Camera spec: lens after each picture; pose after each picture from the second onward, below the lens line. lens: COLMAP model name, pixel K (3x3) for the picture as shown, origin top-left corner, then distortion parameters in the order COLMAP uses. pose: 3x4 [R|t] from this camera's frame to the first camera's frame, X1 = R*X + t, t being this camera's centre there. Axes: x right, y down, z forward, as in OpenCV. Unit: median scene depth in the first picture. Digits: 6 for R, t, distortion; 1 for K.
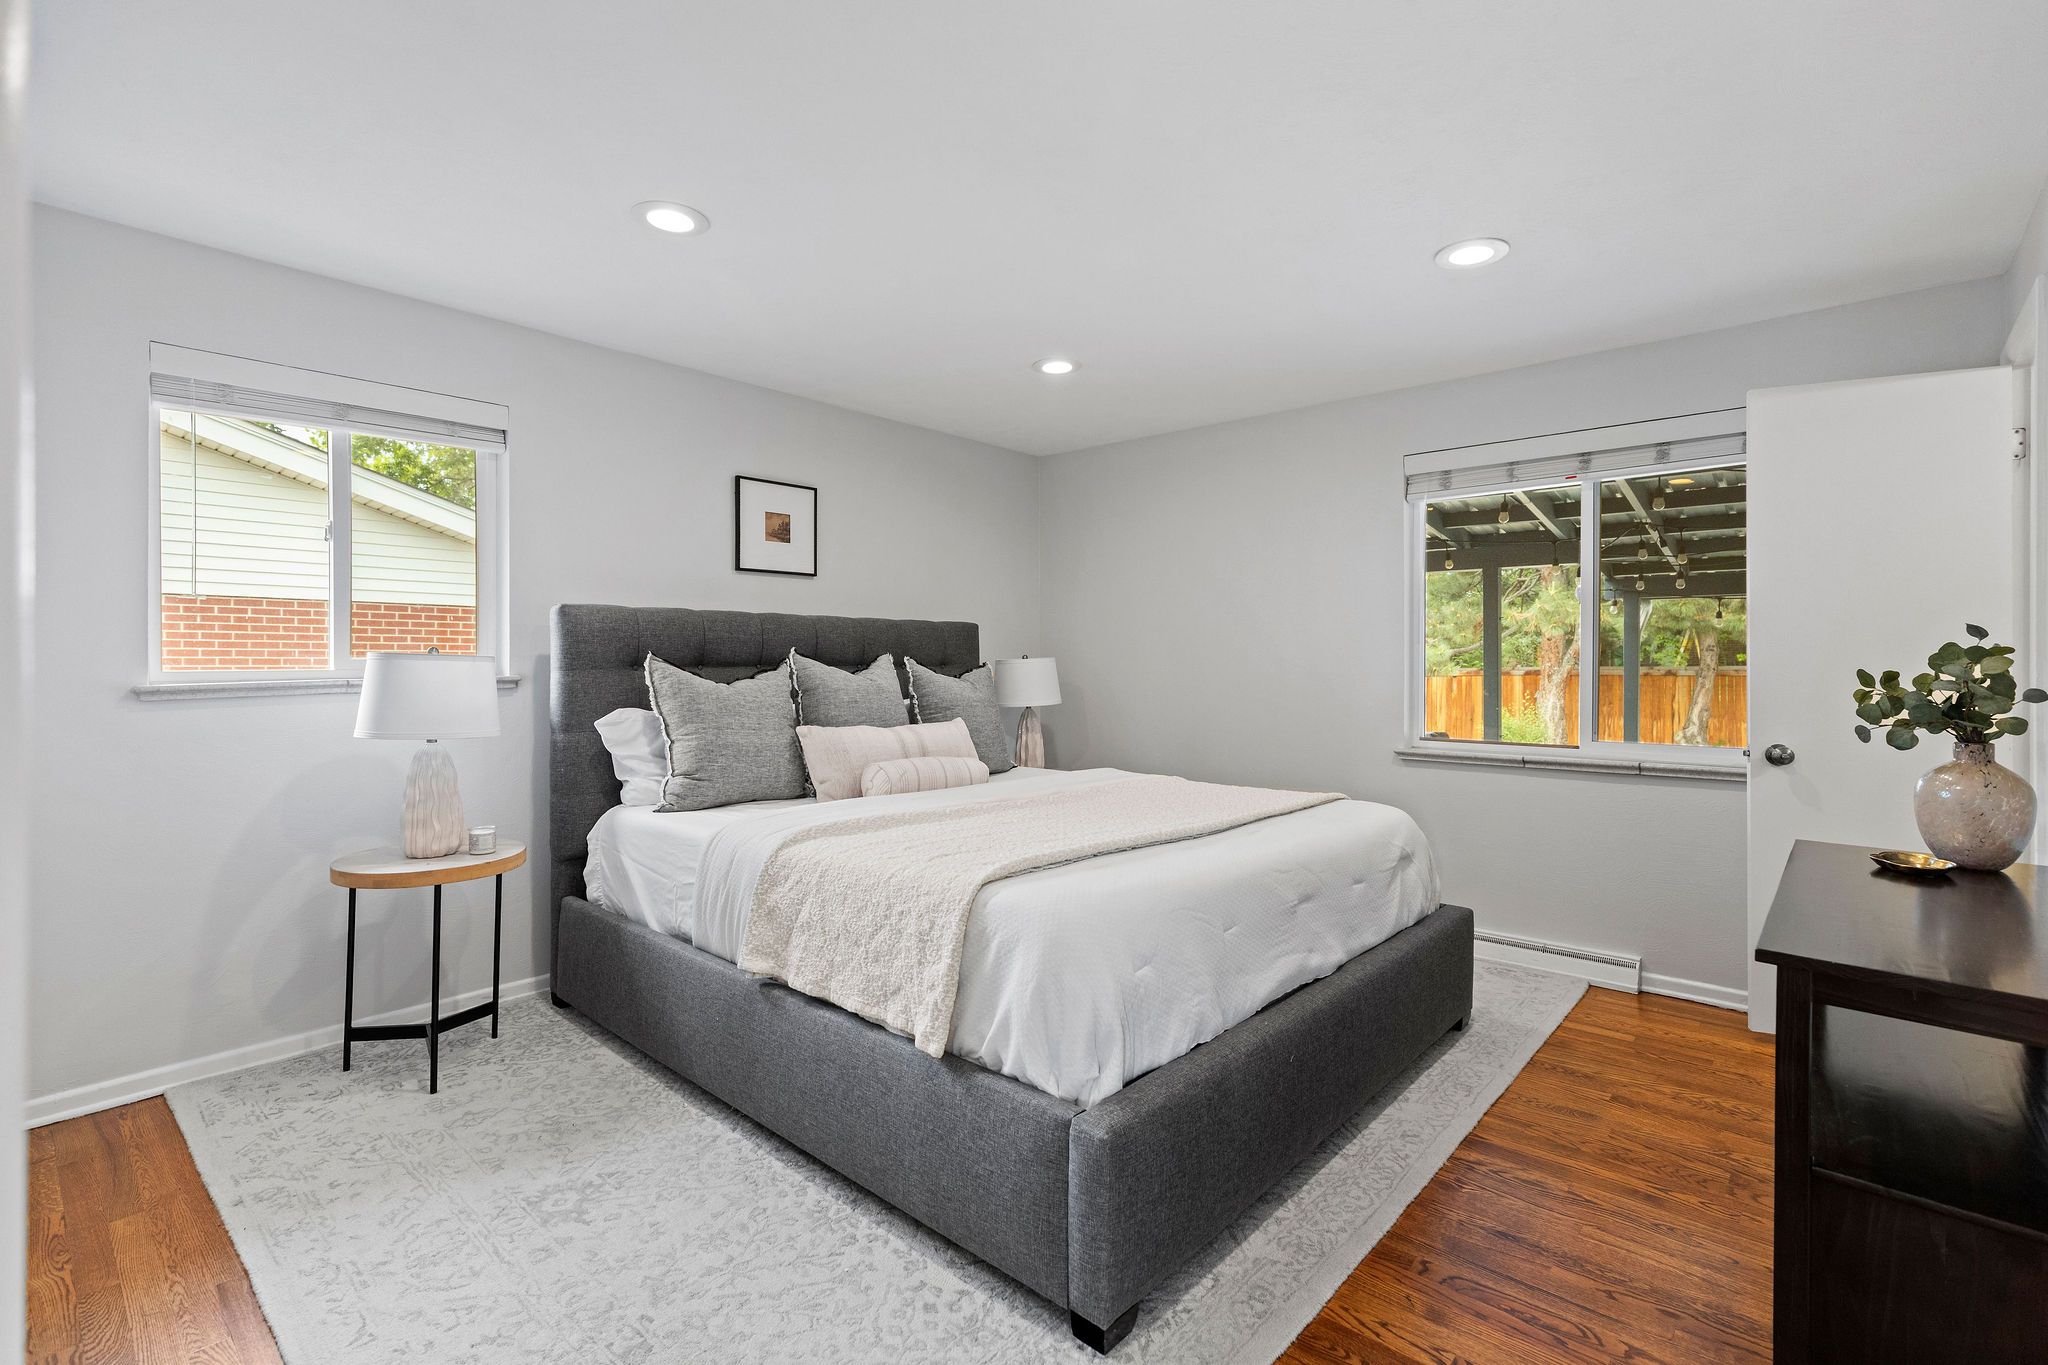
lens RADIAL K [[935.0, 0, 1018.8], [0, 935.0, 676.2], [0, 0, 1]] dist [0.002332, 0.000007]
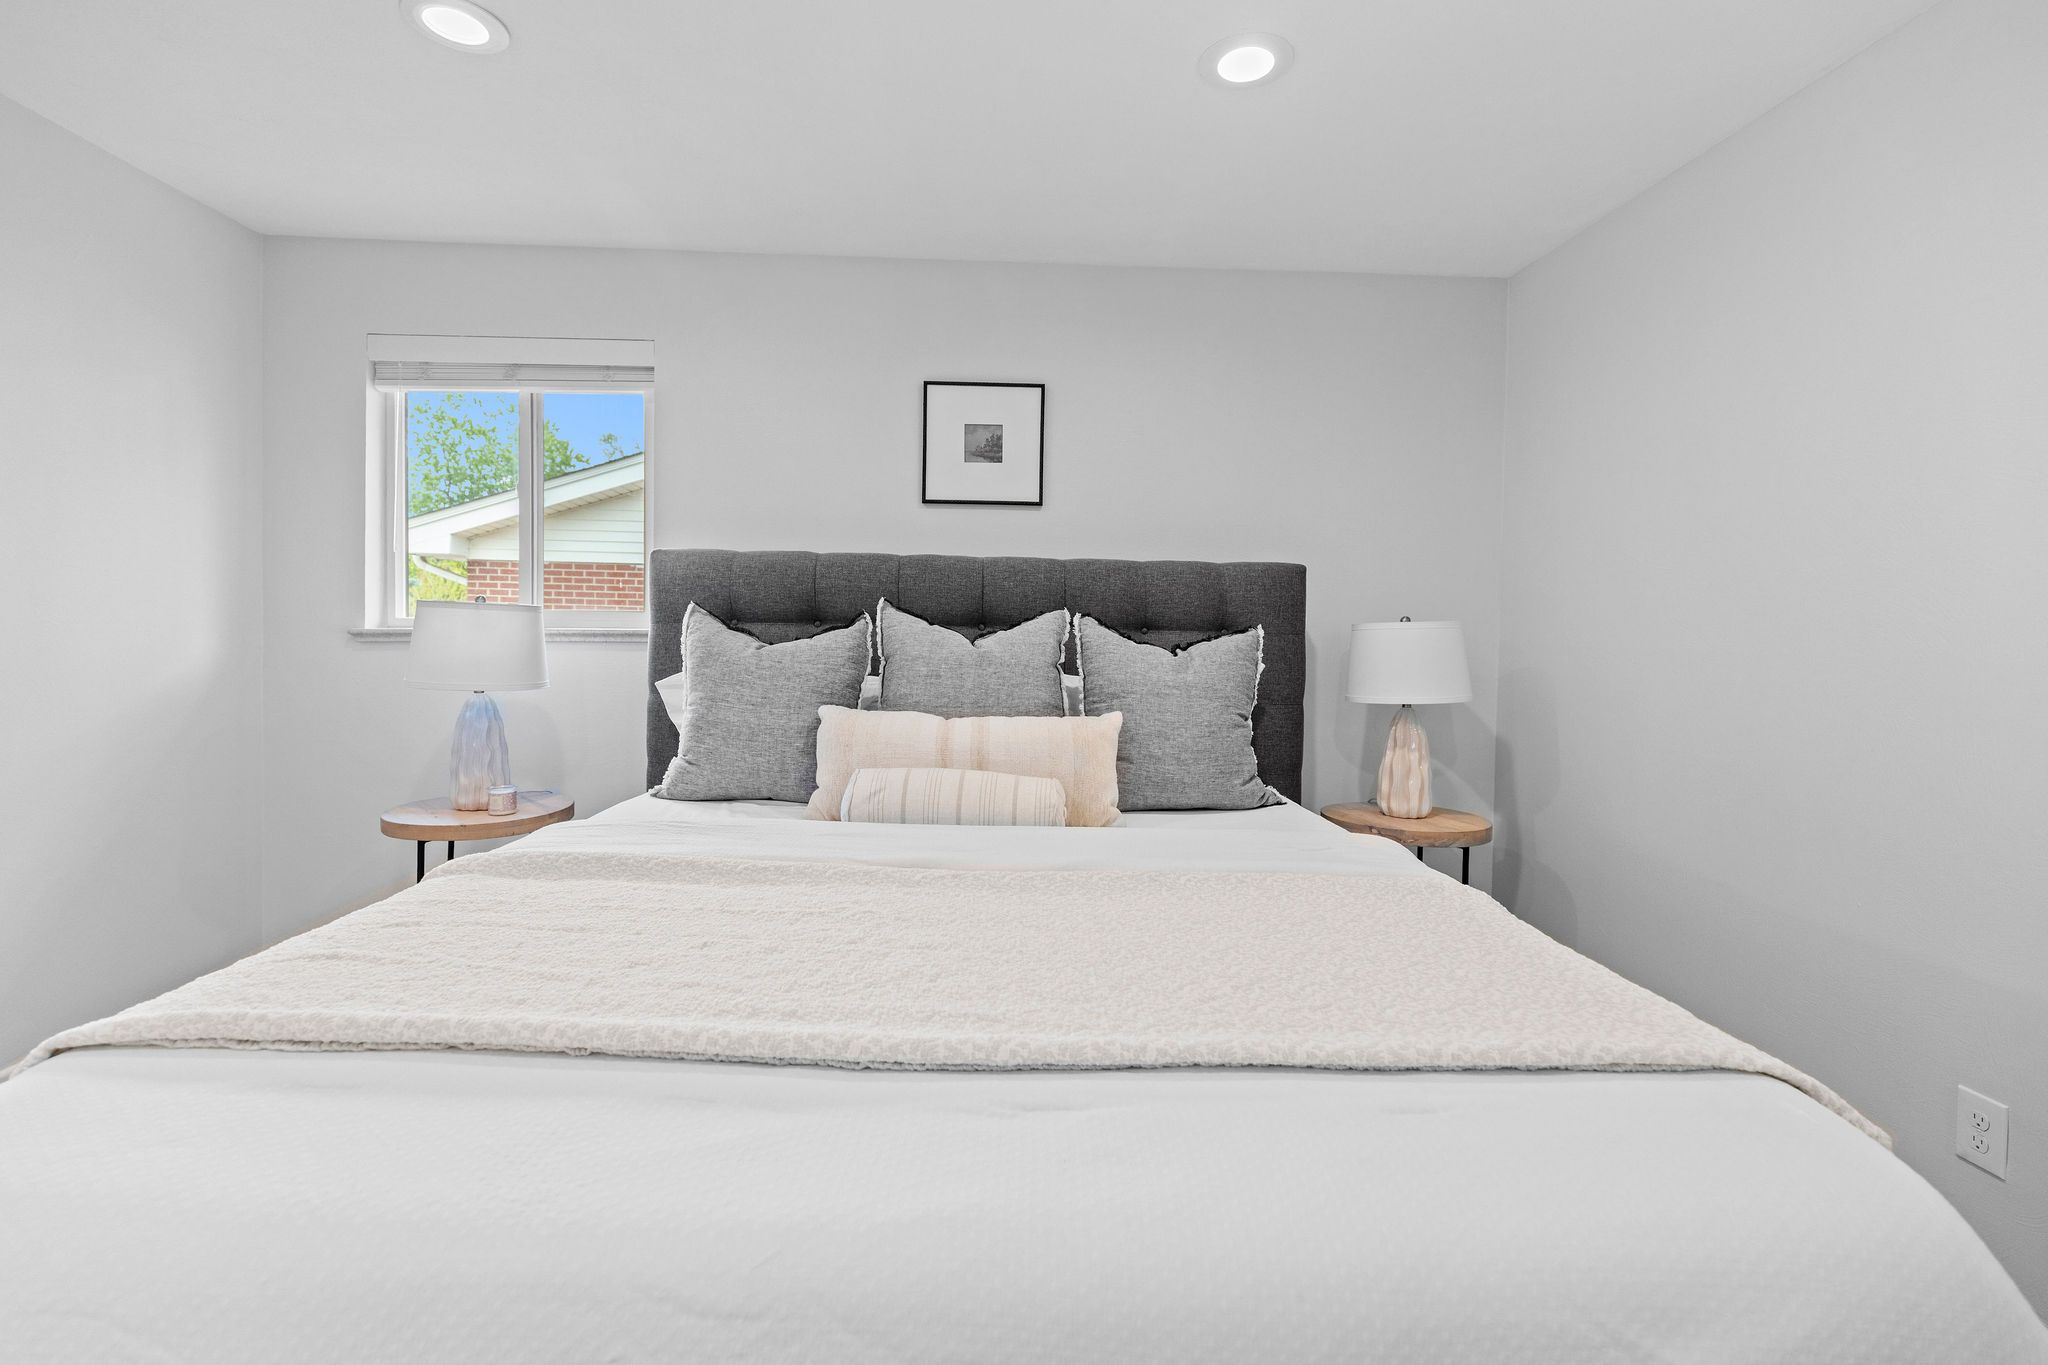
lens RADIAL K [[935.0, 0, 1026.0], [0, 935.0, 668.9], [0, 0, 1]] dist [0.002332, 0.000007]
pose [[0.694856, 0.045666, -0.717697, 0.332607], [-0.031241, 0.998957, 0.033316, -0.003201], [0.718470, -0.000728, 0.695558, 0.521211]]
